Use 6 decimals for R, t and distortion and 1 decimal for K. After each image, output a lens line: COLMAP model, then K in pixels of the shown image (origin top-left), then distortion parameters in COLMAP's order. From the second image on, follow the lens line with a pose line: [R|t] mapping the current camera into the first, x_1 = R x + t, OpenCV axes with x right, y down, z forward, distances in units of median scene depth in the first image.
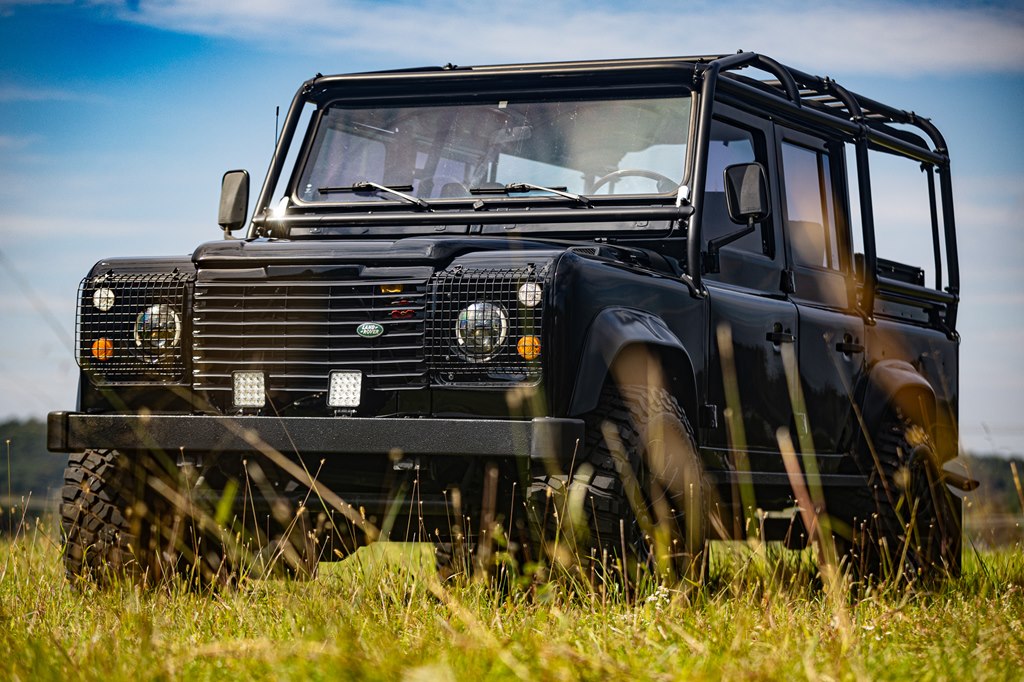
lens RADIAL K [[3290.3, 0, 497.0], [0, 3290.3, 341.8], [0, 0, 1]] dist [-0.030896, 0.330793]
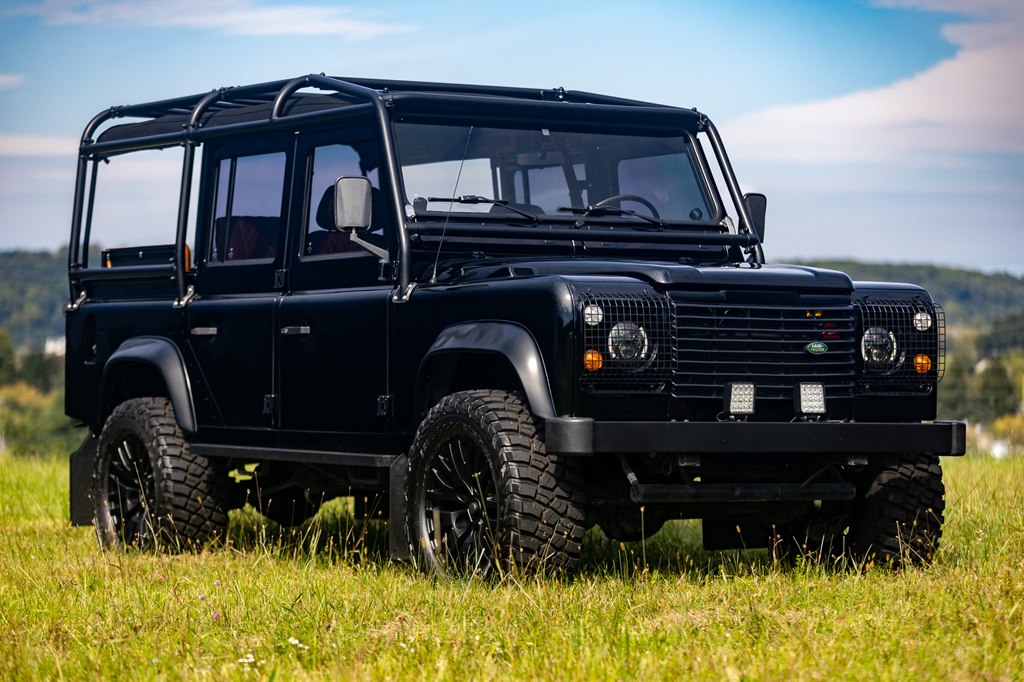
lens RADIAL K [[3290.3, 0, 497.0], [0, 3290.3, 341.8], [0, 0, 1]] dist [-0.030896, 0.330793]
pose [[0.581199, -0.000792, 0.813761, -1.042892], [-0.035780, 0.999008, 0.026527, -0.032306], [-0.812974, -0.044534, 0.580594, 0.387245]]
